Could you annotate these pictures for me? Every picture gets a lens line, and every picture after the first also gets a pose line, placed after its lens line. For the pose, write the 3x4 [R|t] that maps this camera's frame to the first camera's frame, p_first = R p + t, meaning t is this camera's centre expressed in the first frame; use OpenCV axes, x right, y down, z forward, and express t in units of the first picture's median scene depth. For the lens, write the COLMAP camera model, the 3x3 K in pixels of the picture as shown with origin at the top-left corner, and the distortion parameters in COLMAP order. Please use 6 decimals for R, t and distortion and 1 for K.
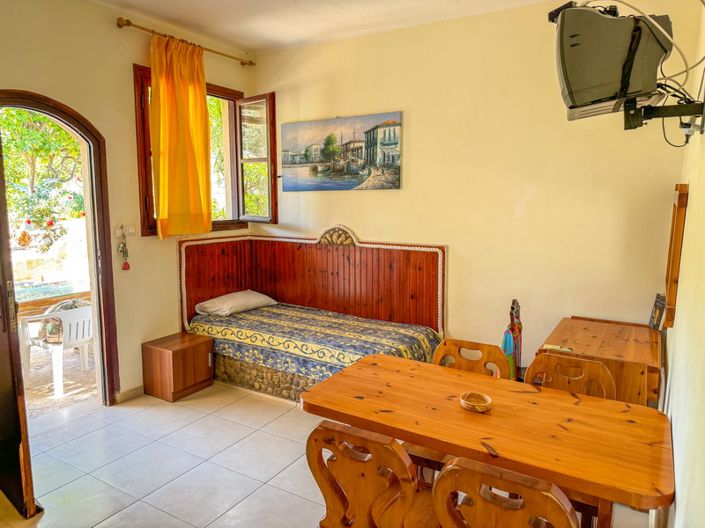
lens RADIAL K [[505.6, 0, 366.8], [0, 505.6, 263.4], [0, 0, 1]] dist [0.047788, -0.057555]
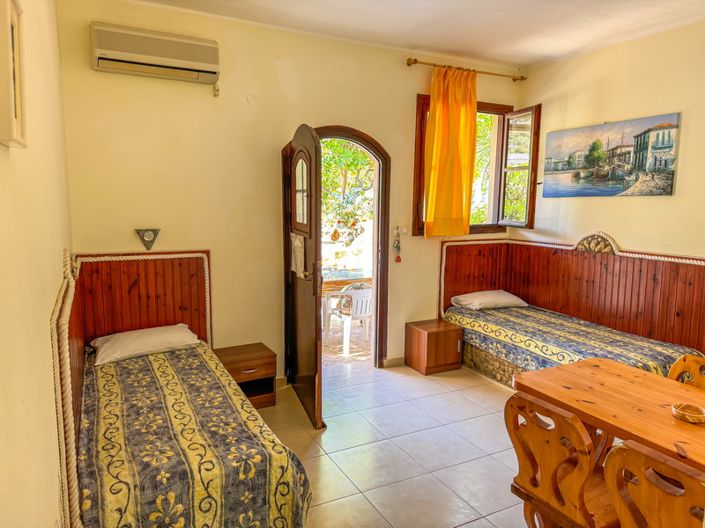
lens RADIAL K [[505.6, 0, 359.8], [0, 505.6, 262.4], [0, 0, 1]] dist [0.047788, -0.057555]
pose [[0.853158, 0.067612, -0.517252, 0.074829], [-0.074008, 0.997223, 0.008282, 0.008975], [0.516375, 0.031214, 0.855793, -0.089671]]
